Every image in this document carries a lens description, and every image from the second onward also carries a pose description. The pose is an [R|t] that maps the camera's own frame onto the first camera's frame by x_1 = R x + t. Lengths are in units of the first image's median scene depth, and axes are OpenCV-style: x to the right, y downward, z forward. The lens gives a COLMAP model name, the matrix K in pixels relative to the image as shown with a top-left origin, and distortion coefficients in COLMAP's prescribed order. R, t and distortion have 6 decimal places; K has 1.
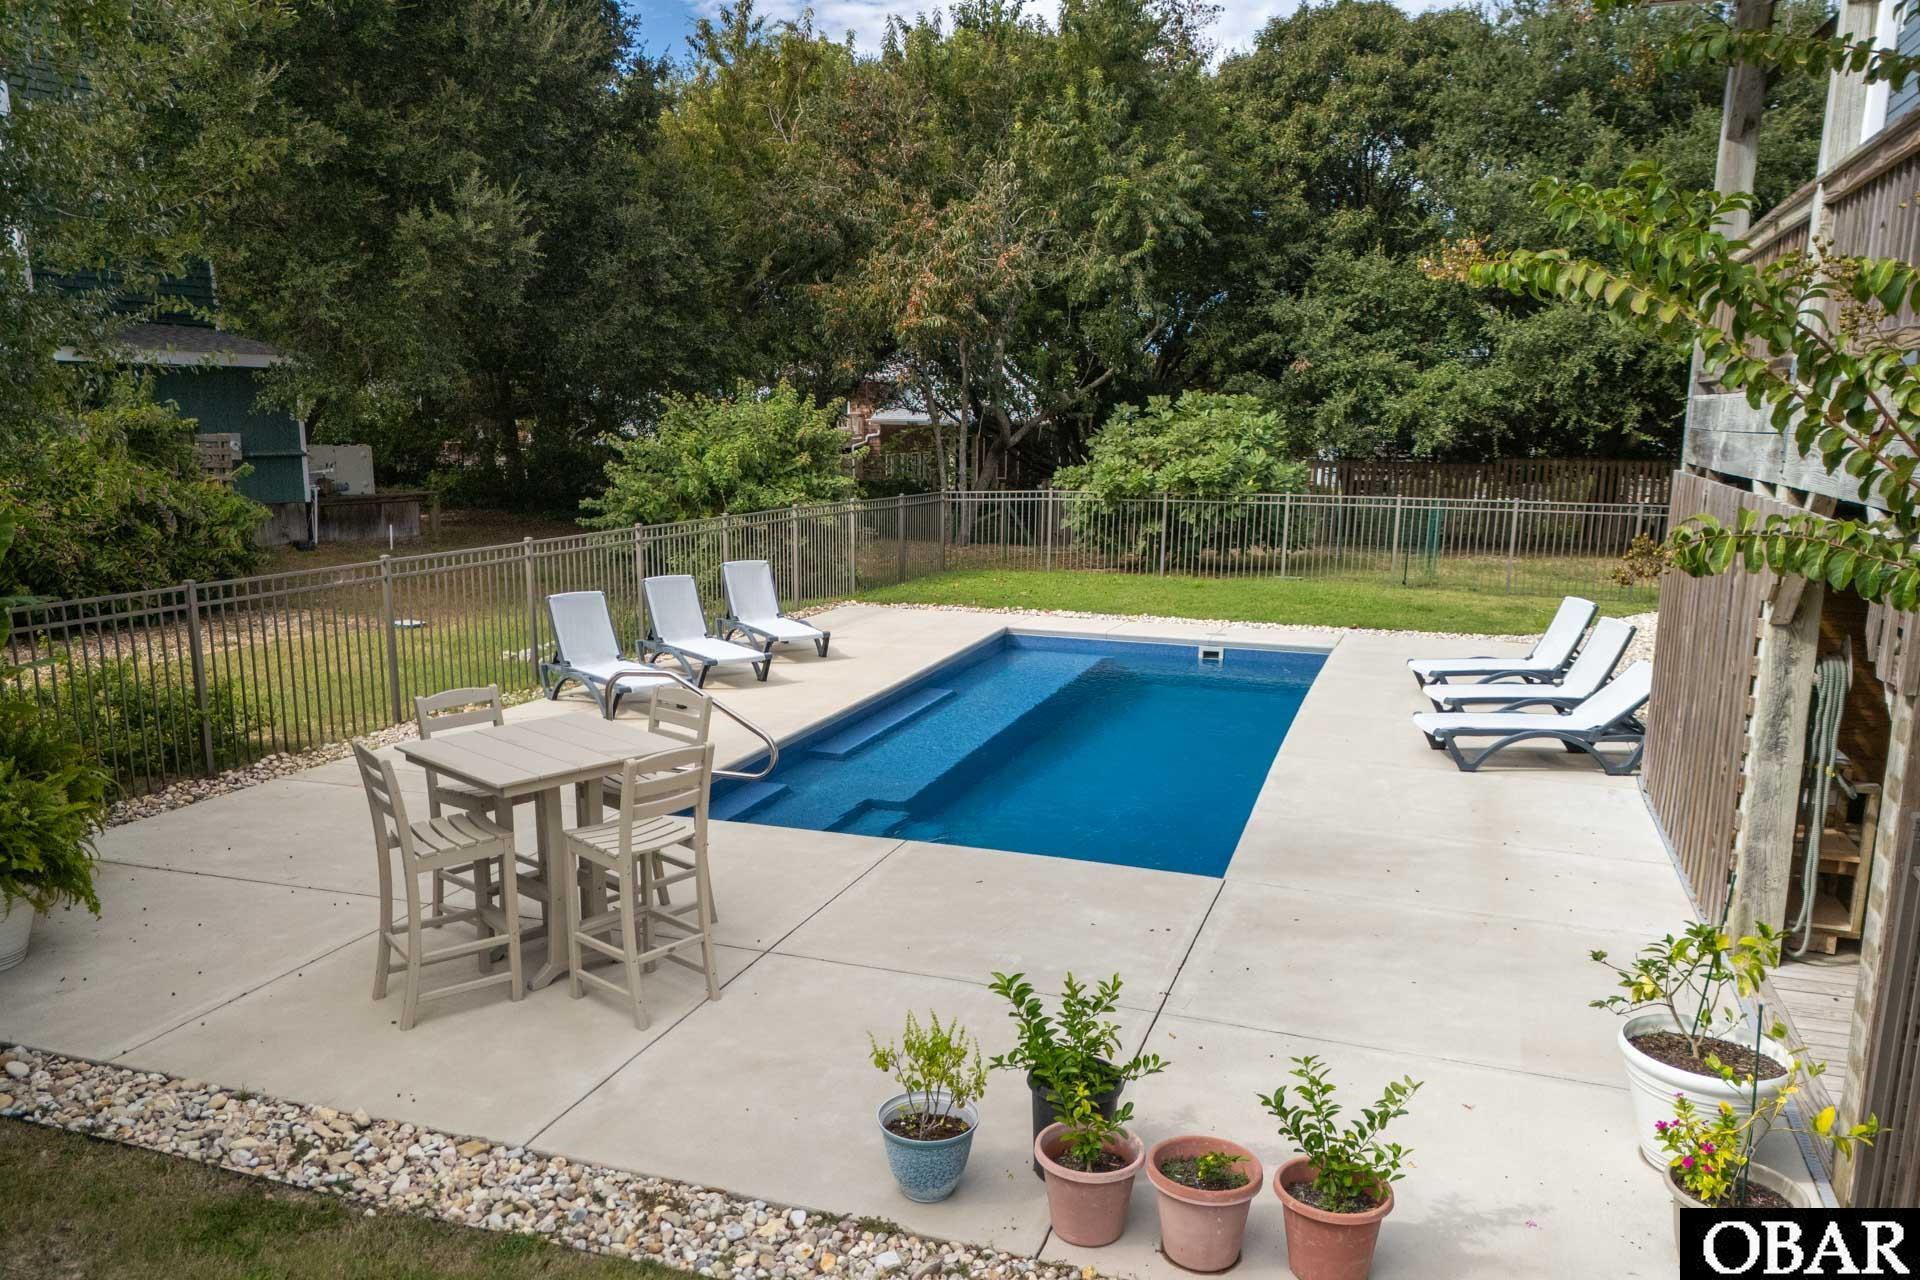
lens RADIAL K [[1395.5, 0, 946.2], [0, 1395.5, 684.2], [0, 0, 1]] dist [0.045020, 0.002948]
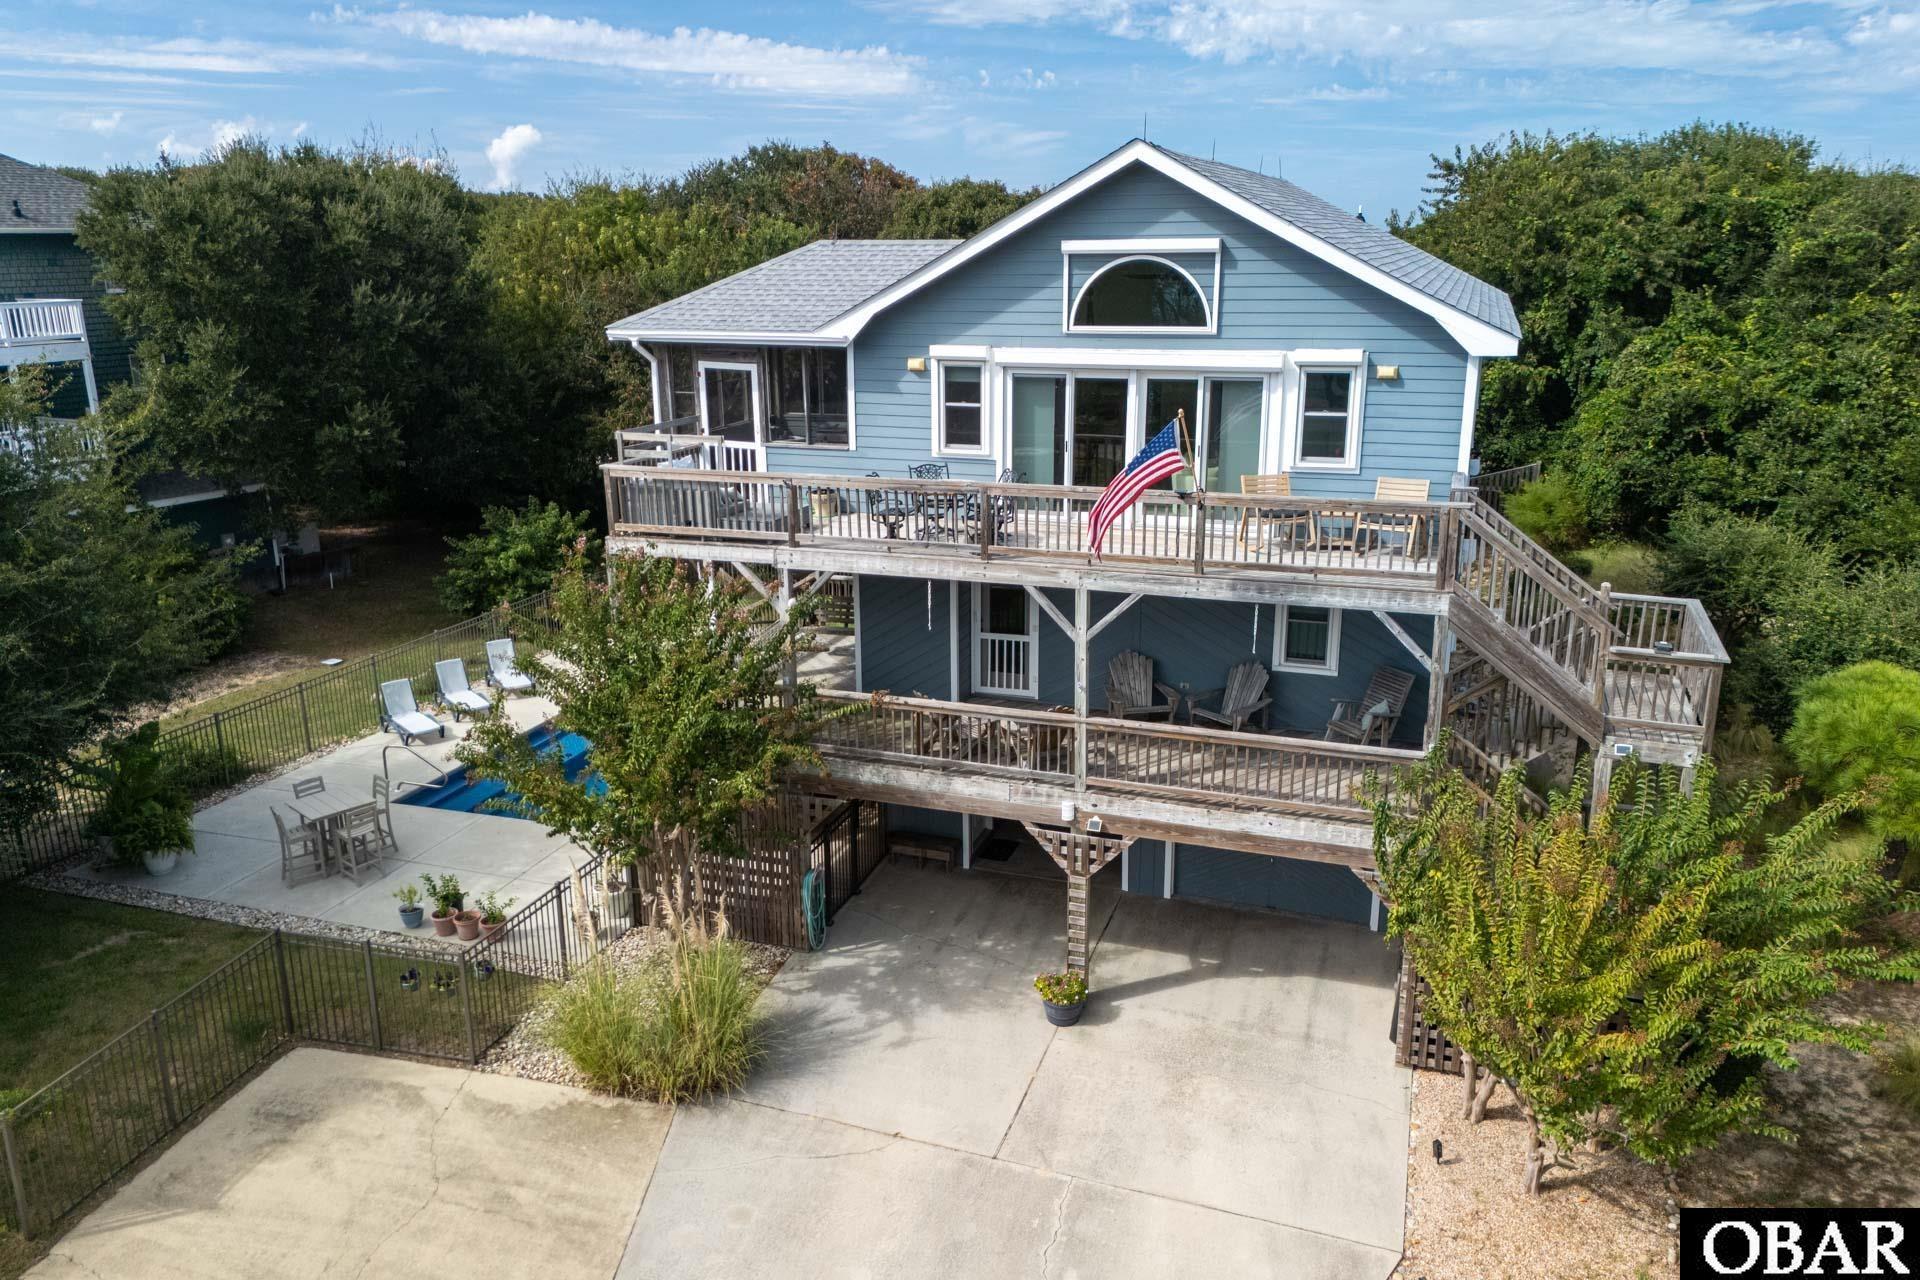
lens RADIAL K [[1395.5, 0, 960.0], [0, 1395.5, 638.5], [0, 0, 1]] dist [0.045020, 0.002948]
pose [[0.999877, -0.015542, -0.001858, 0.787220], [0.015645, 0.996015, 0.087800, -0.397865], [0.000486, -0.087818, 0.996136, -1.478527]]
